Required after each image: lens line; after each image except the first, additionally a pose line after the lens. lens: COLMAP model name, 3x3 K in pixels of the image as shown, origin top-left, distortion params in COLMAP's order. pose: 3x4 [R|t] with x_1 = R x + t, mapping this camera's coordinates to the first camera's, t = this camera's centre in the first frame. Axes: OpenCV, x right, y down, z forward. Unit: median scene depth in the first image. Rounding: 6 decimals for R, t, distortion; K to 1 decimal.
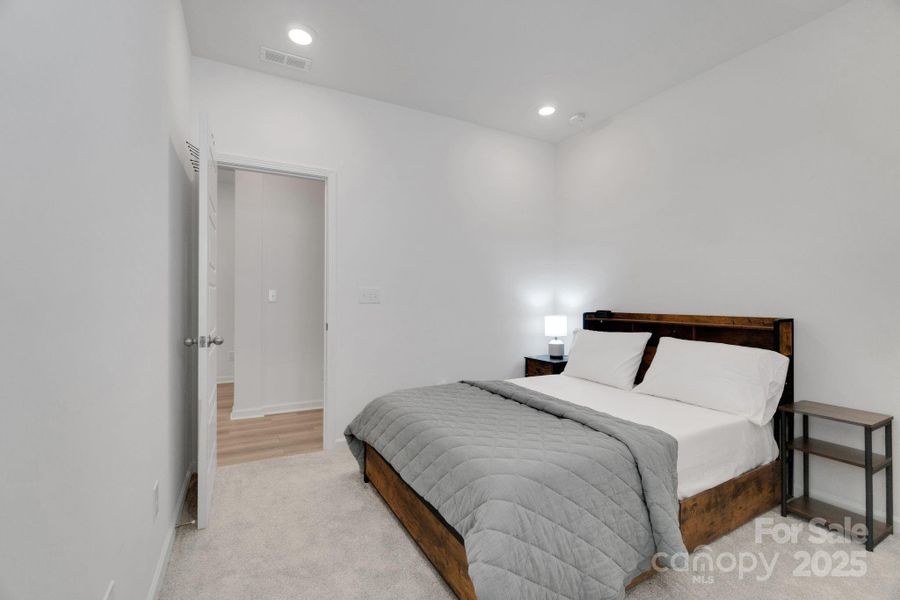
lens RADIAL K [[389.2, 0, 448.6], [0, 389.2, 298.3], [0, 0, 1]] dist [0.002618, 0.000245]
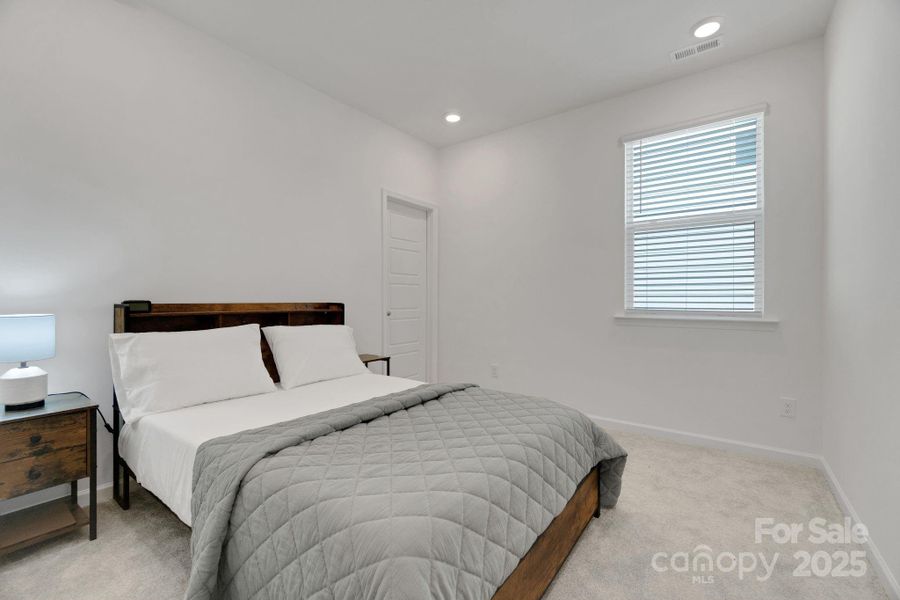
lens RADIAL K [[389.2, 0, 447.6], [0, 389.2, 298.1], [0, 0, 1]] dist [0.002618, 0.000245]
pose [[-0.421758, -0.009952, 0.906654, -0.485691], [-0.015300, 0.999876, 0.003858, 0.020687], [-0.906579, -0.012244, -0.421857, 1.012012]]
